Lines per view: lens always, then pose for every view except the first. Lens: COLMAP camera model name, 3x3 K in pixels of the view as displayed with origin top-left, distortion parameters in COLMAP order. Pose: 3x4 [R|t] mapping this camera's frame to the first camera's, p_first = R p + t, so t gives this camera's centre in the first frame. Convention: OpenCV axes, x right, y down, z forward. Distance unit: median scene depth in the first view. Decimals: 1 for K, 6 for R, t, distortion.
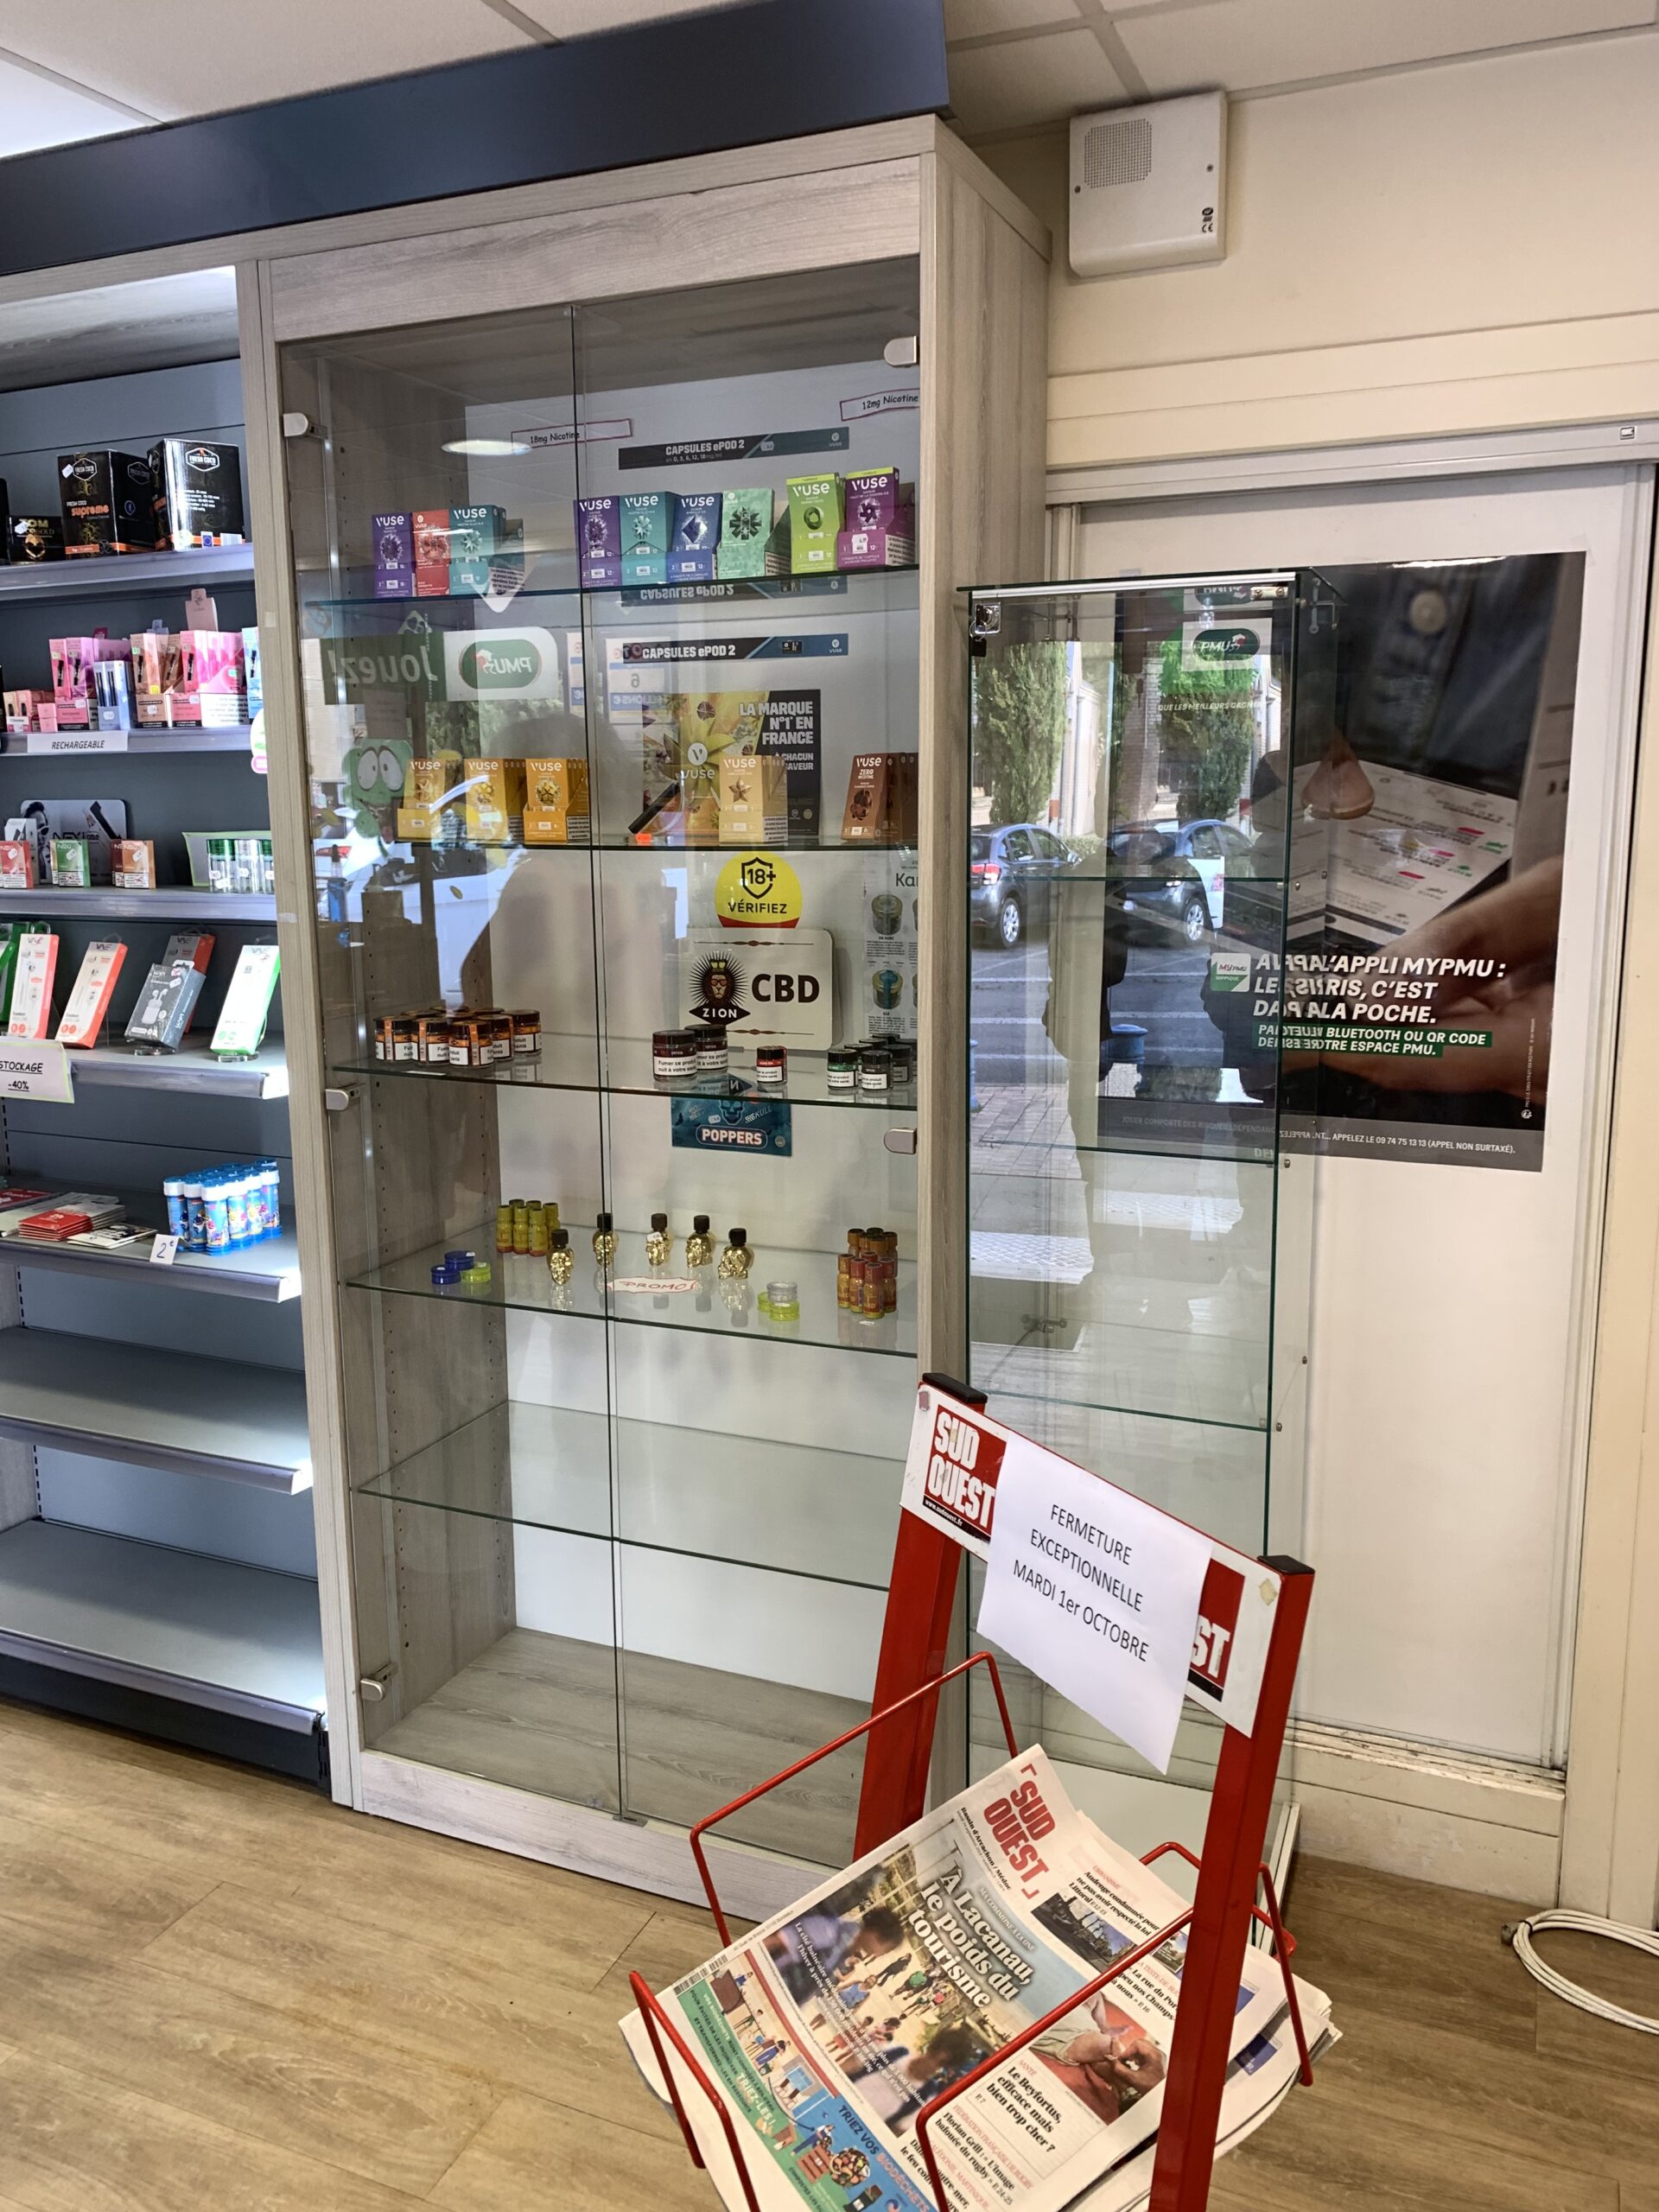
lens RADIAL K [[1699.9, 0, 823.7], [0, 1699.9, 1095.2], [0, 0, 1]] dist [0.032653, -0.037209]
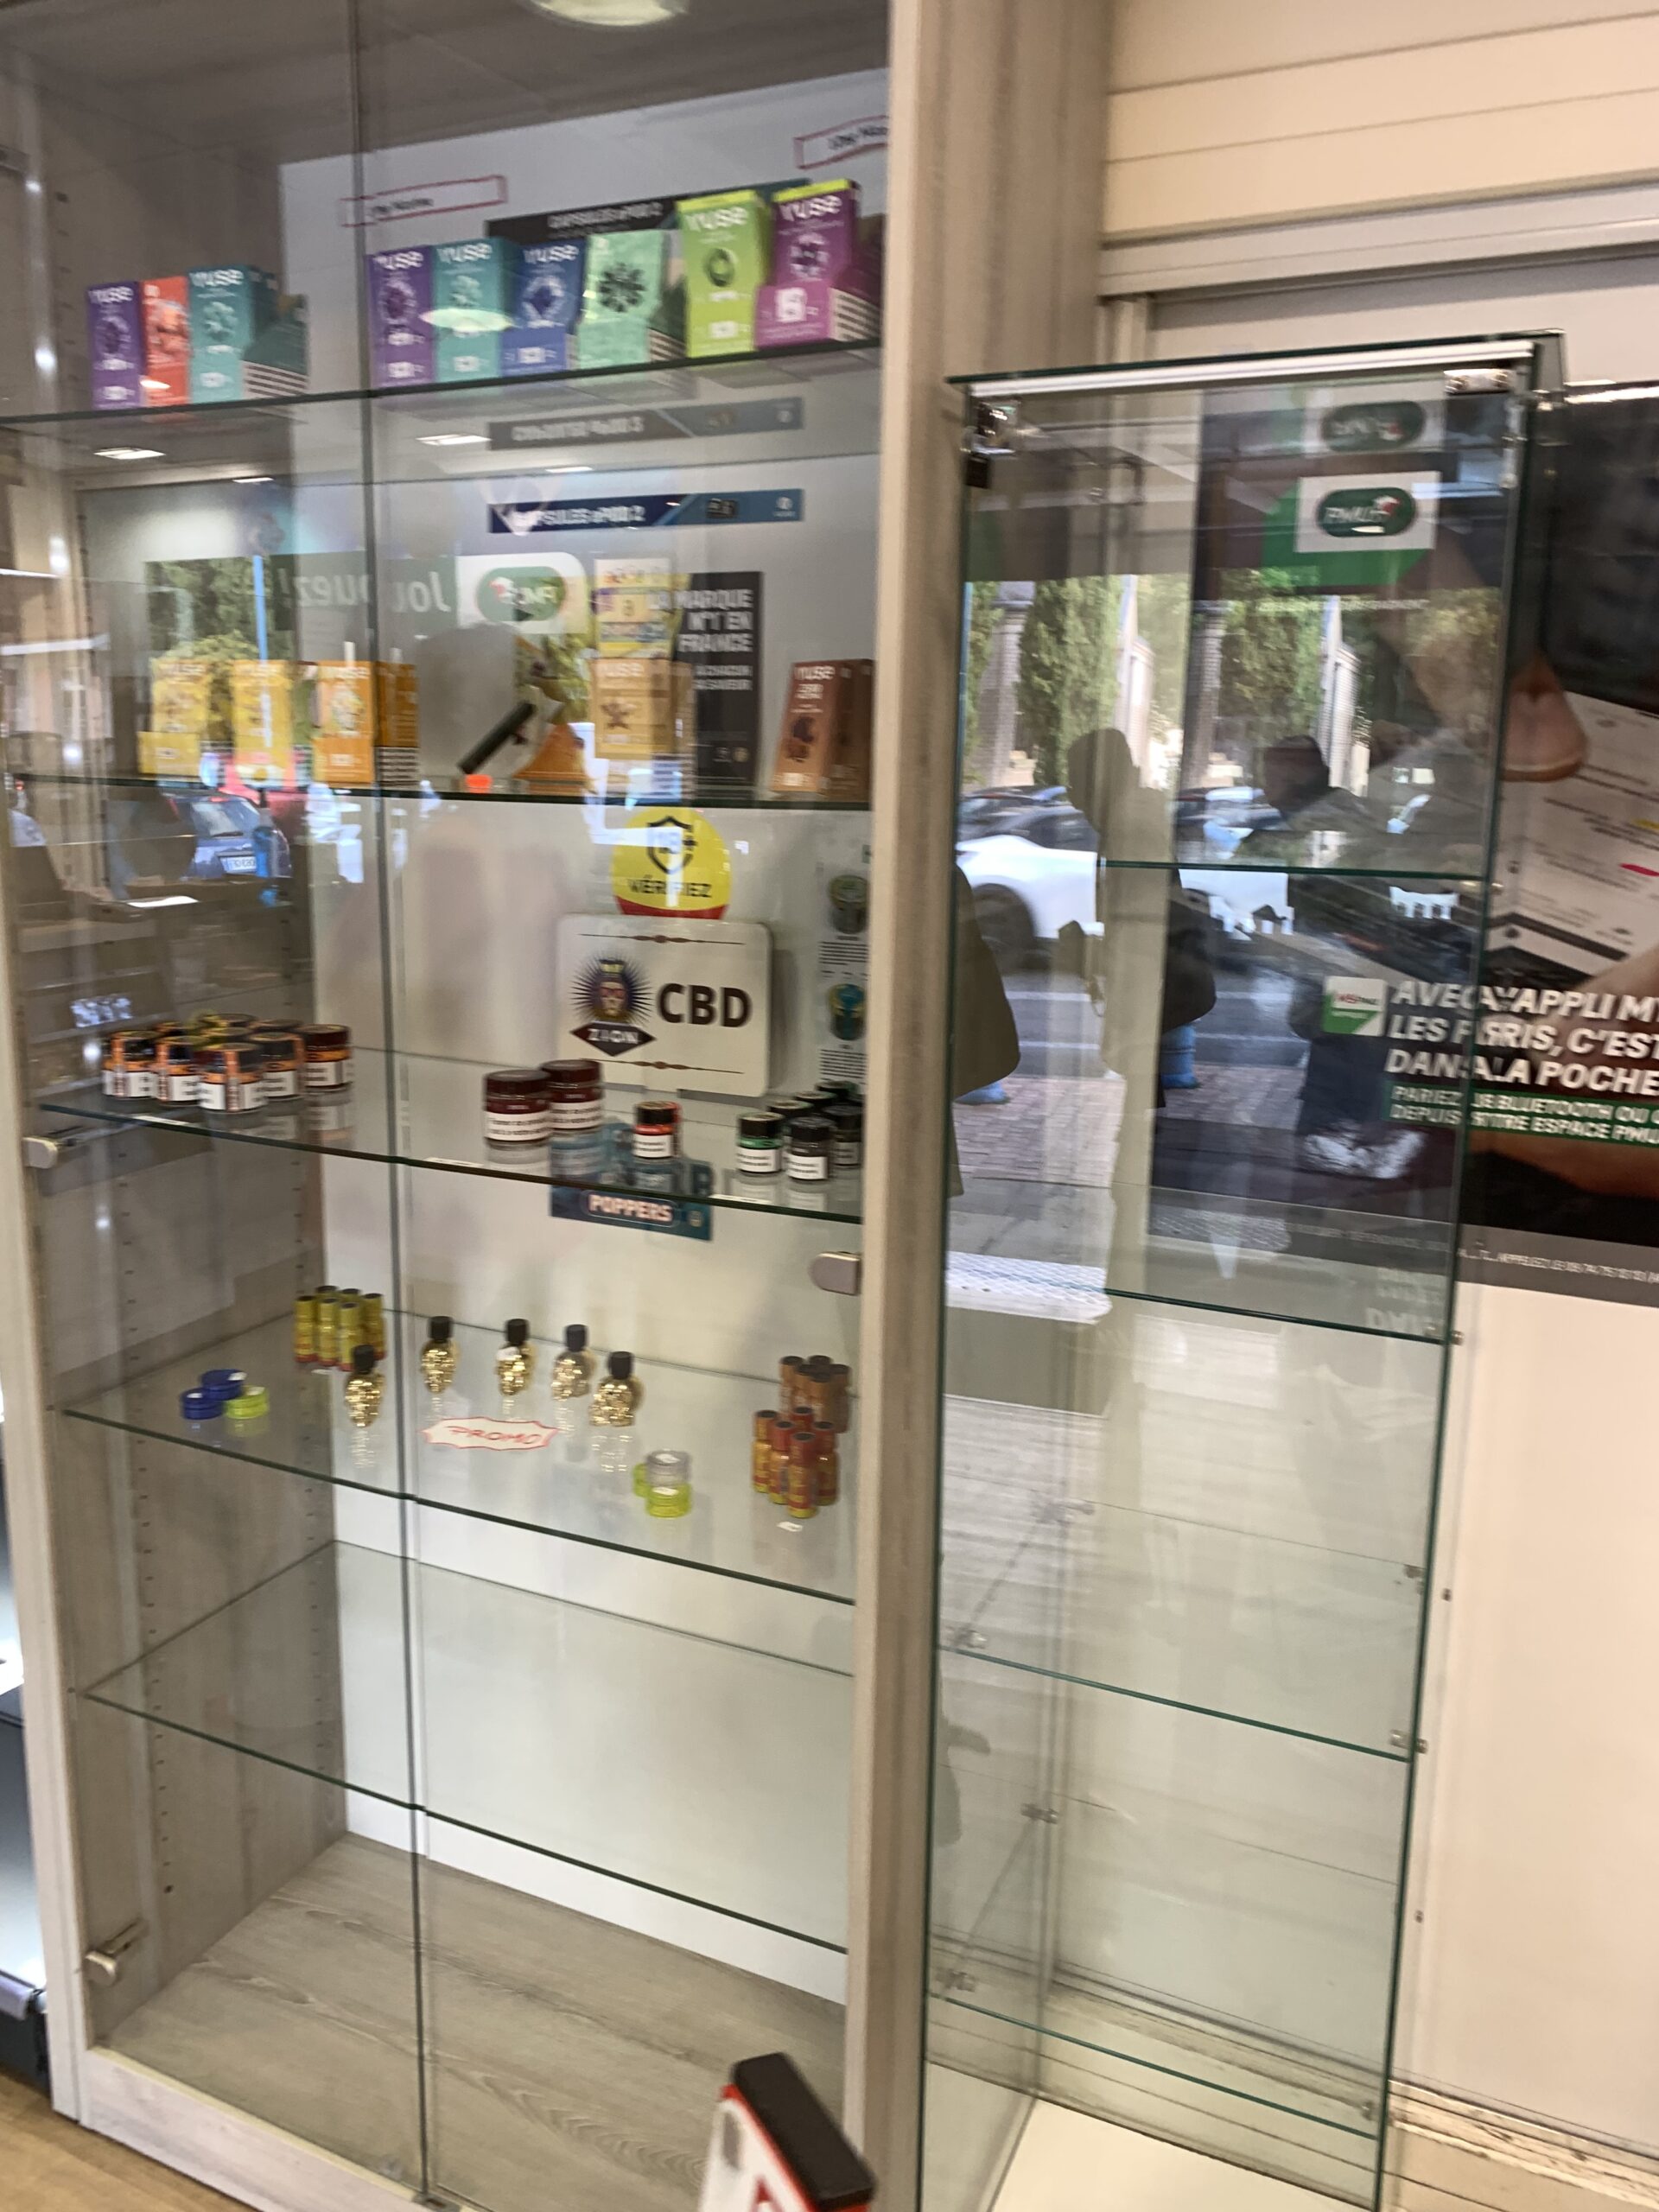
lens RADIAL K [[1699.9, 0, 824.7], [0, 1699.9, 1090.6], [0, 0, 1]] dist [0.032653, -0.037209]
pose [[0.999334, 0.029633, -0.021313, 0.047282], [-0.029188, 0.999356, 0.020860, -0.048189], [0.021917, -0.020224, 0.999555, 0.331269]]
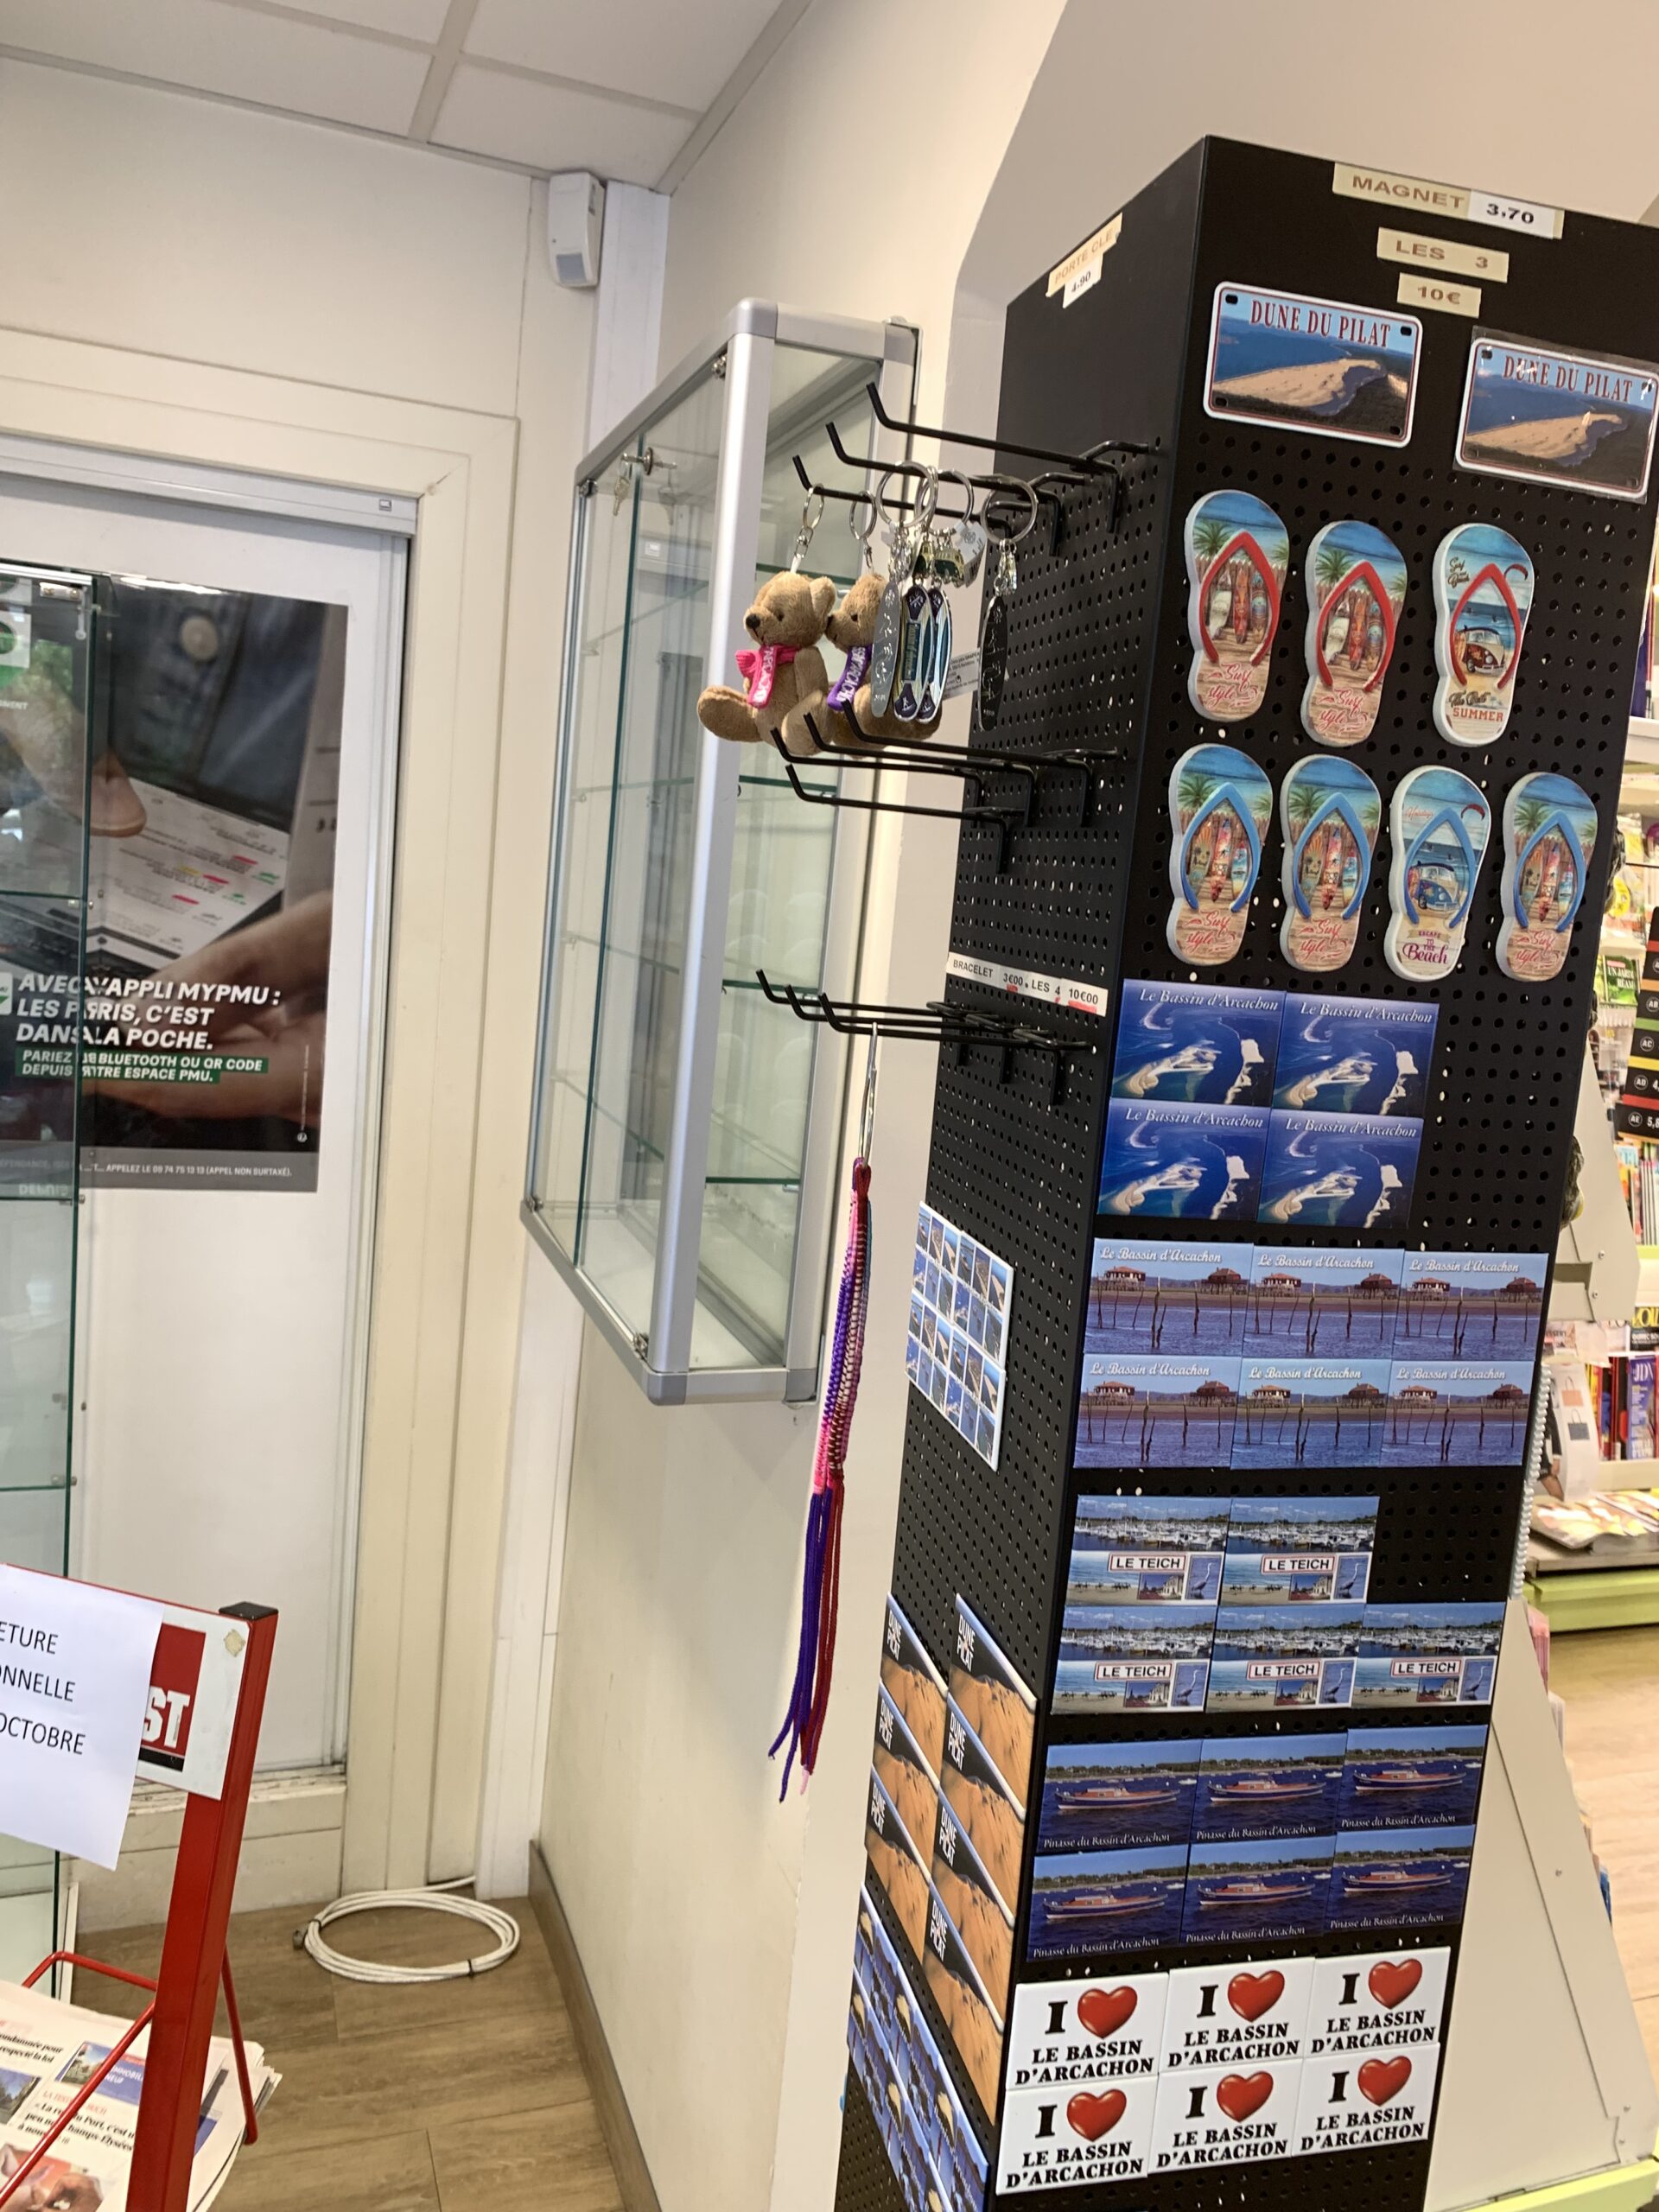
lens RADIAL K [[1699.9, 0, 848.7], [0, 1699.9, 1086.4], [0, 0, 1]] dist [0.032653, -0.037209]
pose [[0.718481, -0.011872, 0.695446, -0.068547], [0.023855, 0.999687, -0.007580, -0.003982], [-0.695138, 0.022036, 0.718539, 0.022984]]
